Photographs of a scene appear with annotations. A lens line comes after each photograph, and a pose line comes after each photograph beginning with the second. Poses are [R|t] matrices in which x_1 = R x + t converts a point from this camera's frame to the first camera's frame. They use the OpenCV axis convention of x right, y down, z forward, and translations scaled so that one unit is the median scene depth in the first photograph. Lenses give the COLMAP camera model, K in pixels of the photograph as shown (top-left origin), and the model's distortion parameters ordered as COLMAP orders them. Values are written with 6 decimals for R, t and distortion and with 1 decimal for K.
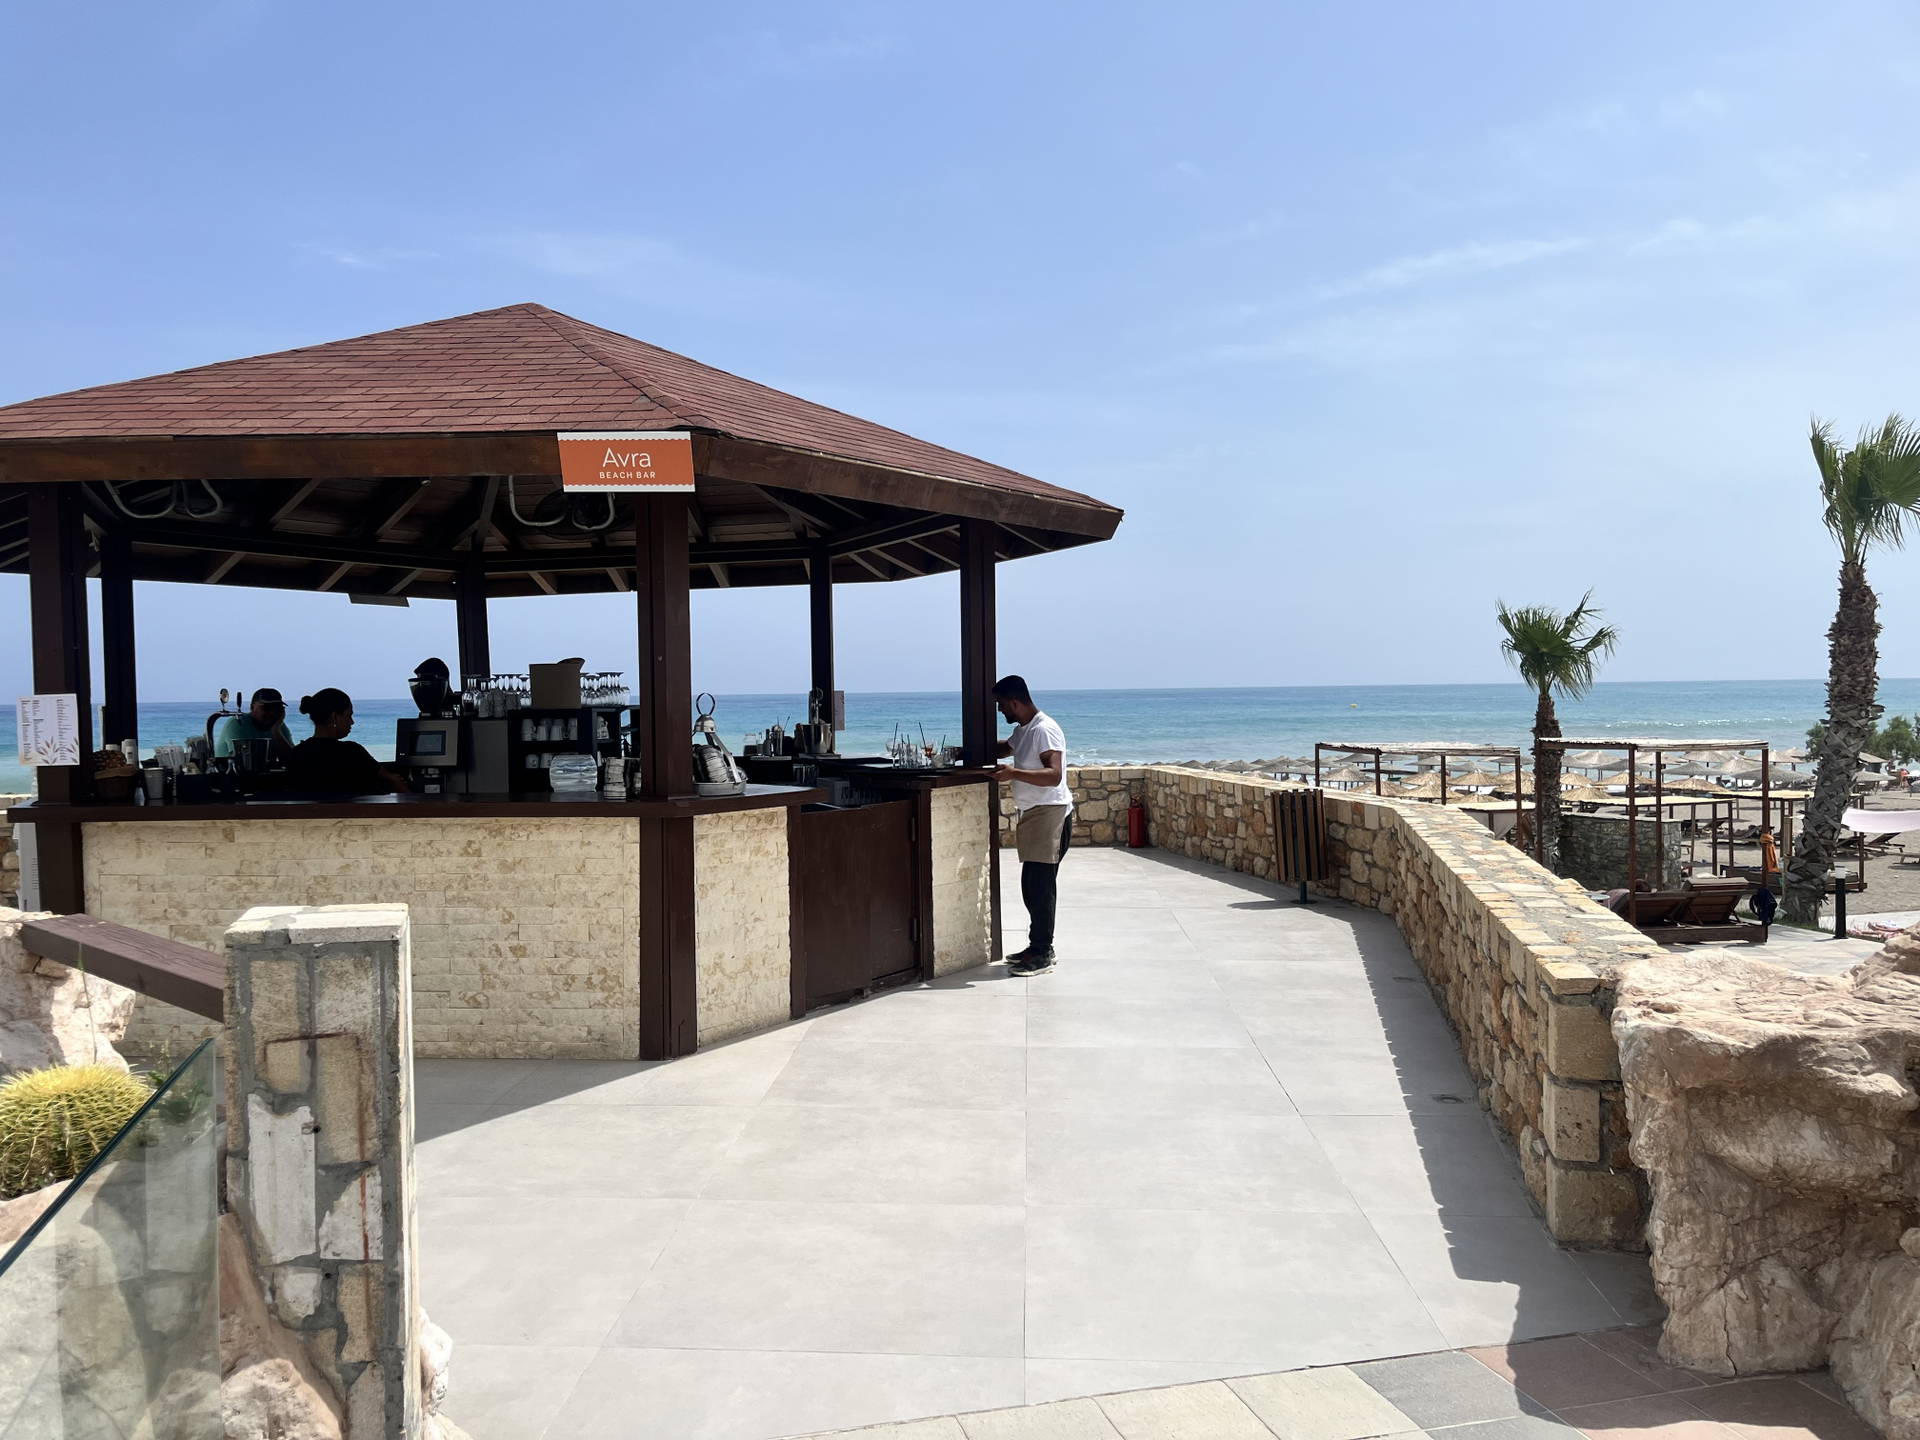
lens RADIAL K [[1444.6, 0, 952.8], [0, 1444.6, 735.2], [0, 0, 1]] dist [0.055777, -0.064389]
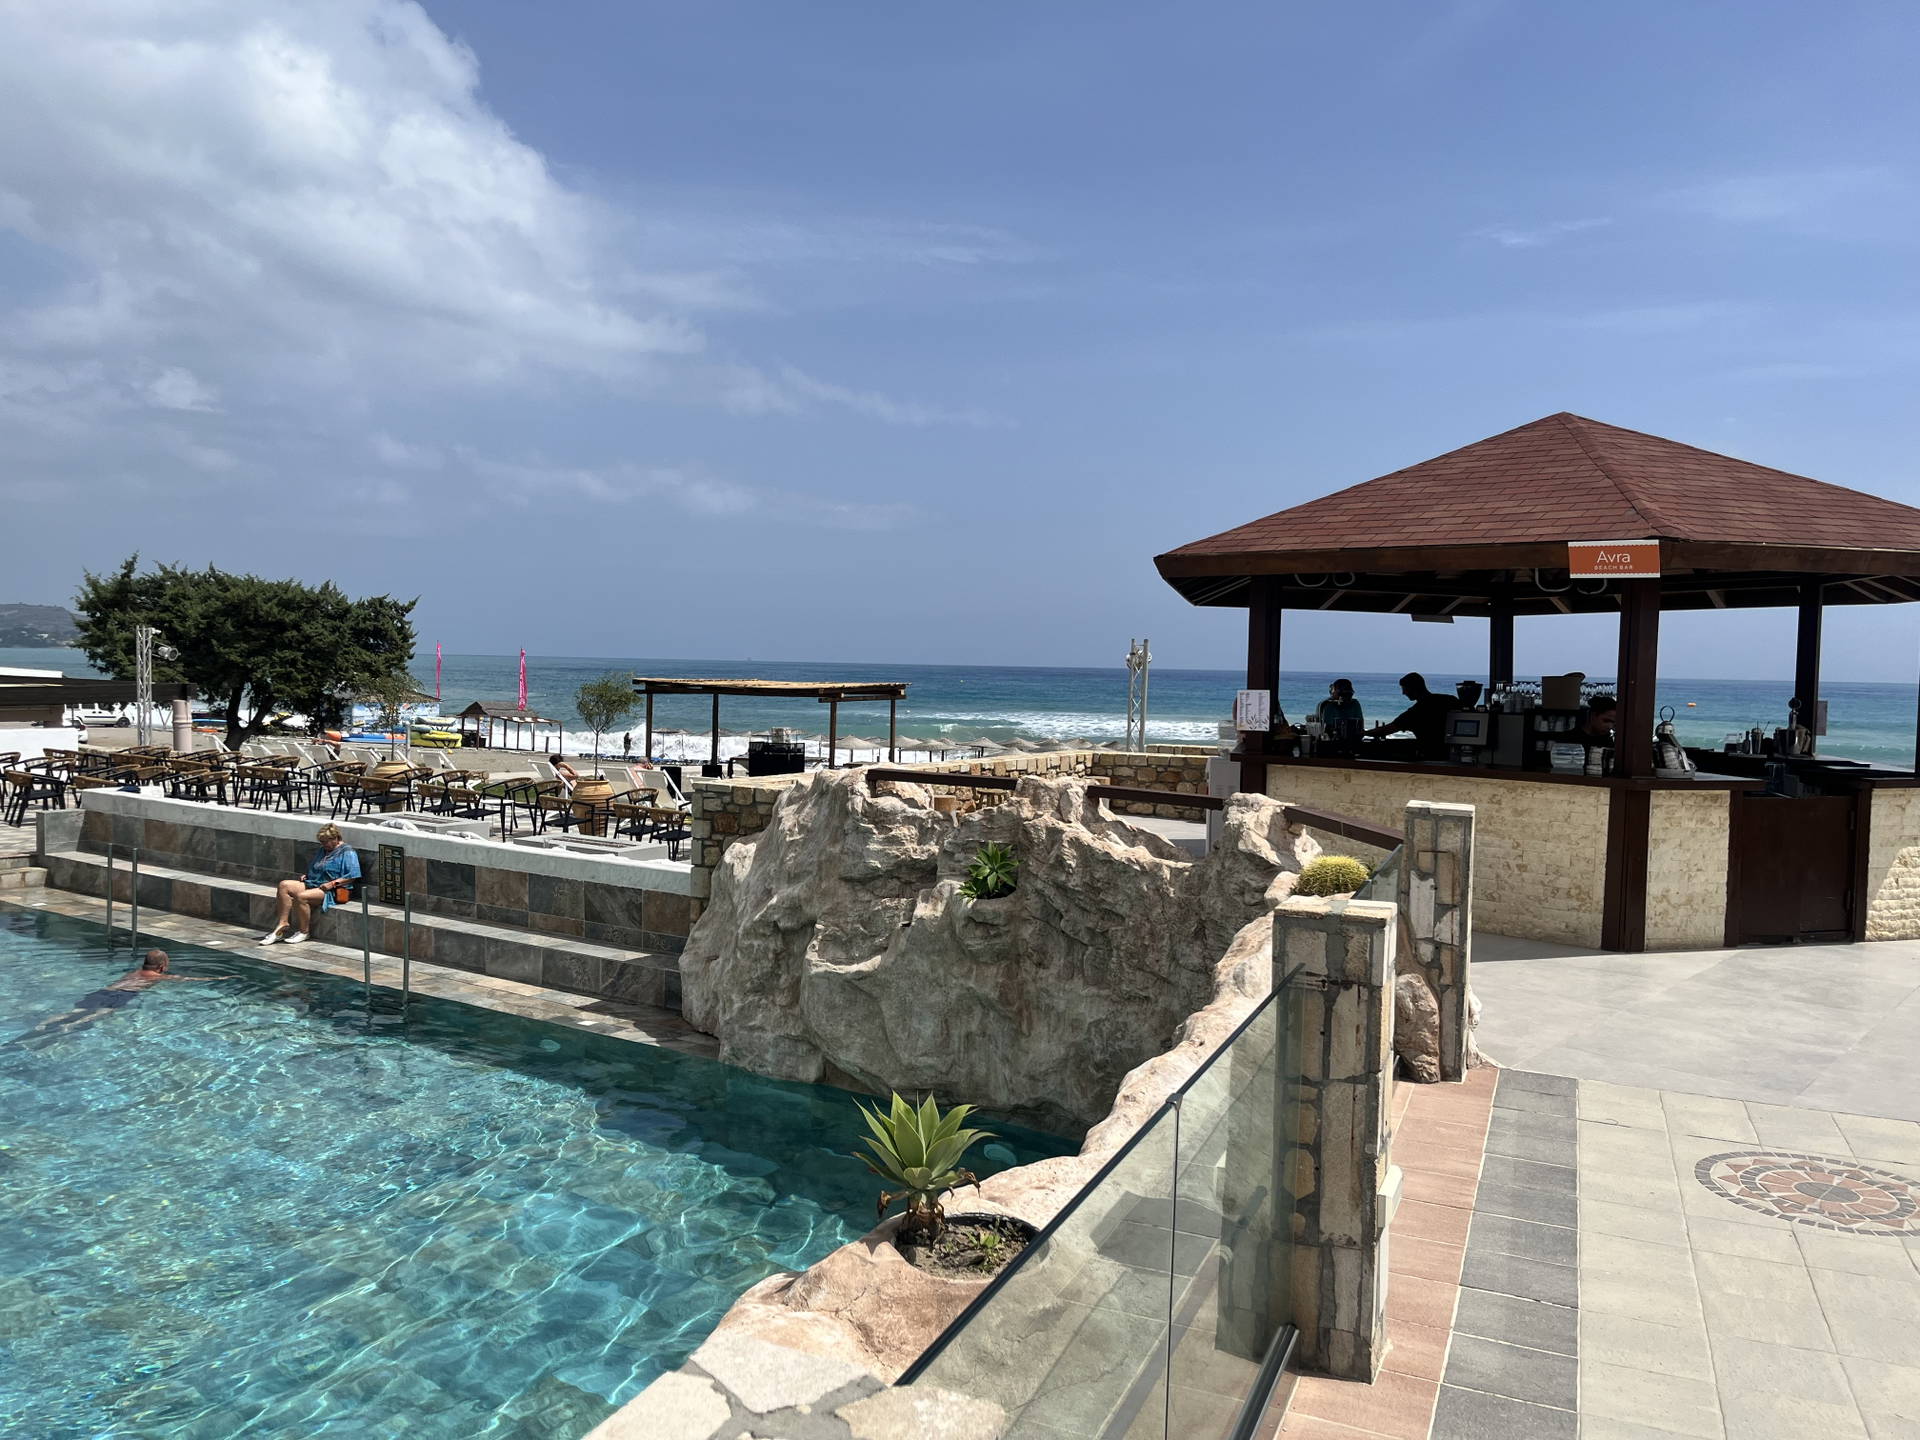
lens RADIAL K [[1444.6, 0, 952.8], [0, 1444.6, 735.2], [0, 0, 1]] dist [0.055777, -0.064389]
pose [[0.781713, 0.060665, -0.620680, 0.179183], [-0.050384, 0.998148, 0.034103, -0.014638], [0.621600, 0.004613, 0.783322, -0.587319]]
